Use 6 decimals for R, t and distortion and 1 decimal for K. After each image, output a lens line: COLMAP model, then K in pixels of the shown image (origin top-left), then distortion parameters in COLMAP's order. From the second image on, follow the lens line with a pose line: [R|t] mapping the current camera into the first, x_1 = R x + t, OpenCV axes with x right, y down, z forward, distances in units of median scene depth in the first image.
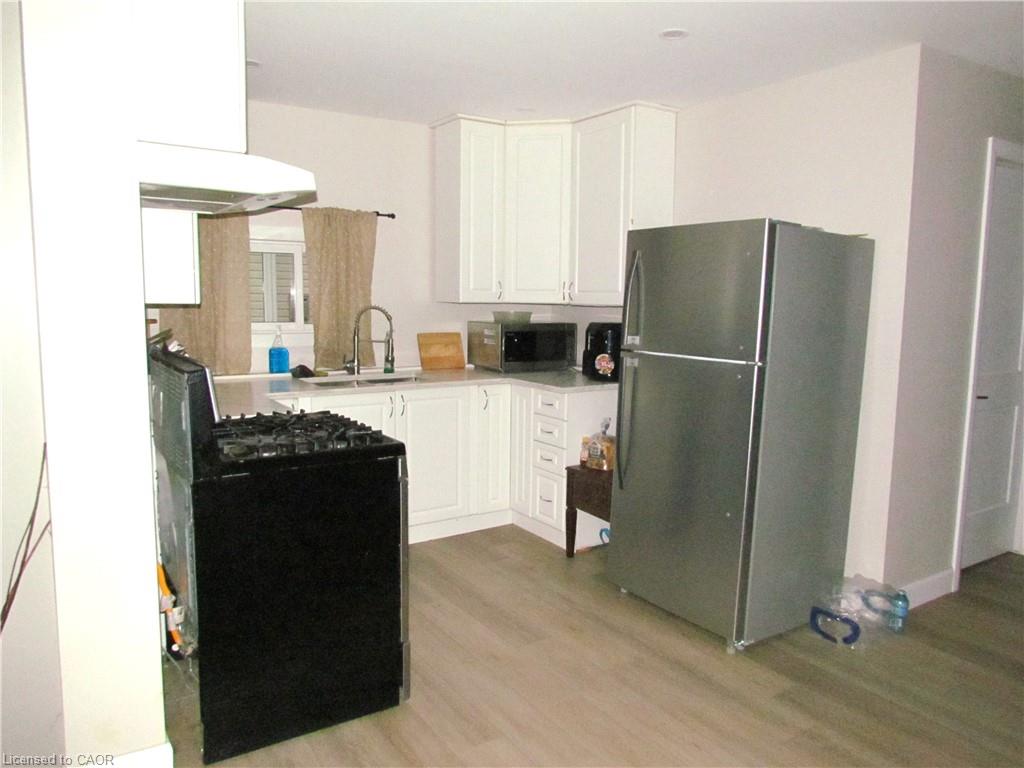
lens RADIAL K [[740.8, 0, 512.0], [0, 740.8, 384.0], [0, 0, 1]] dist [-0.002899, 0.001298]
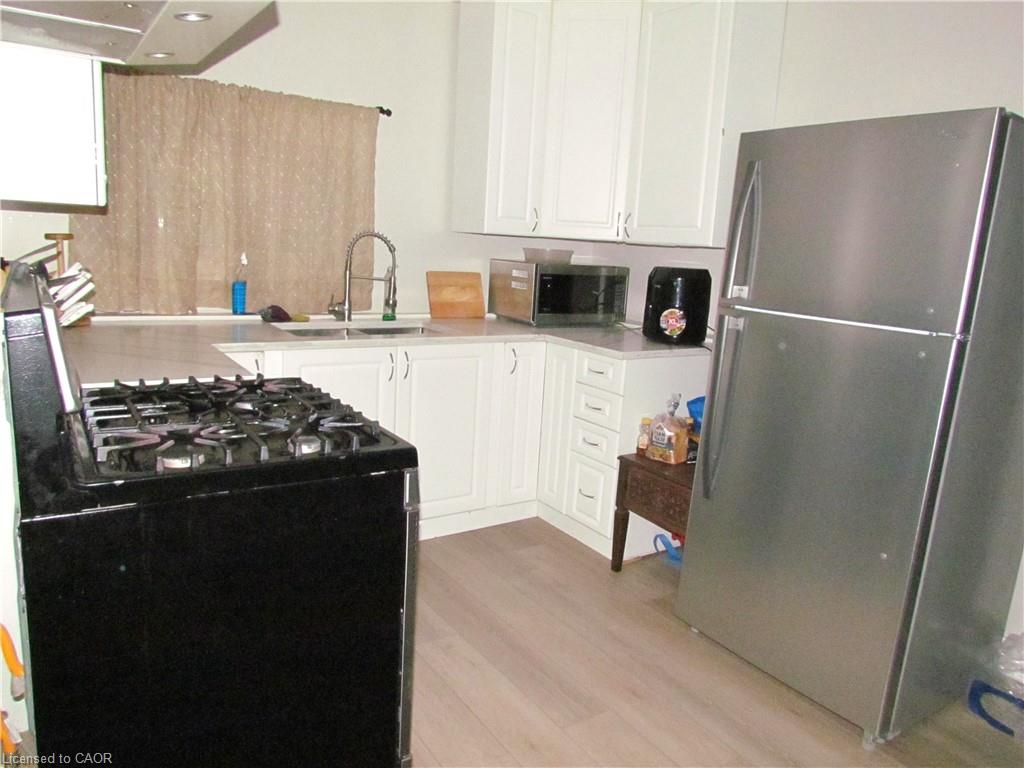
lens RADIAL K [[740.8, 0, 512.0], [0, 740.8, 384.0], [0, 0, 1]] dist [-0.002899, 0.001298]
pose [[0.998972, 0.044559, 0.008290, -0.042799], [-0.045029, 0.996555, 0.069641, -0.008891], [-0.005158, -0.069942, 0.997538, 0.230981]]
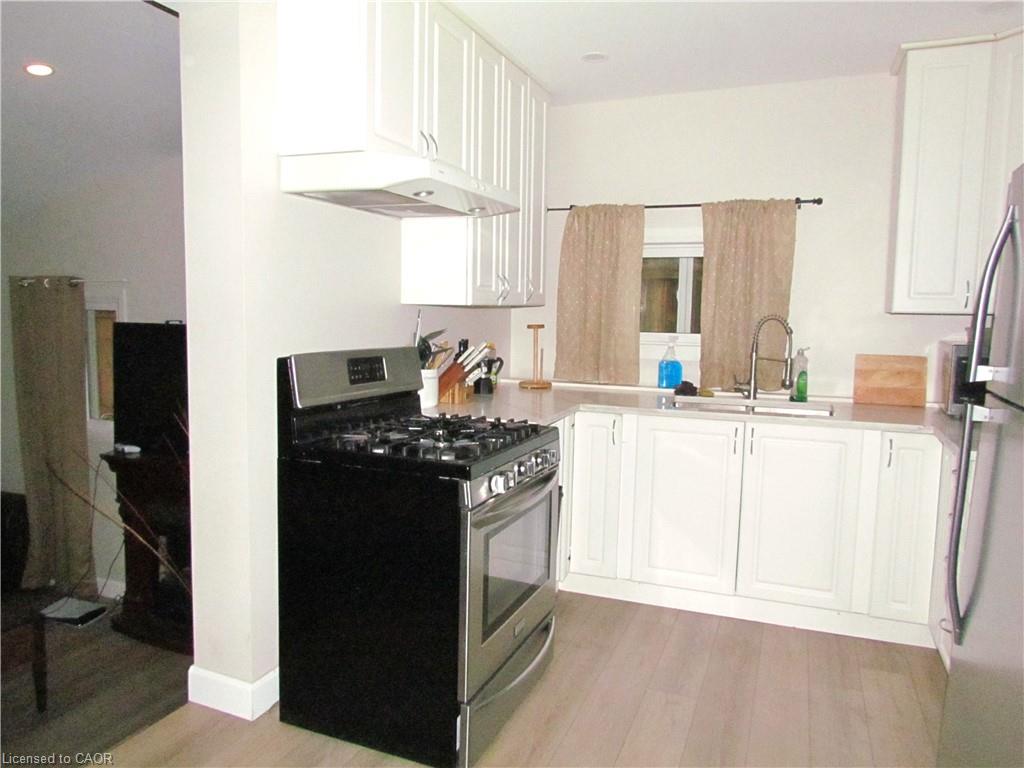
lens RADIAL K [[740.8, 0, 512.0], [0, 740.8, 384.0], [0, 0, 1]] dist [-0.002899, 0.001298]
pose [[0.571629, 0.082660, -0.816338, 0.318300], [-0.109701, 0.993680, 0.023800, -0.020523], [0.813146, 0.075949, 0.577084, 0.318962]]
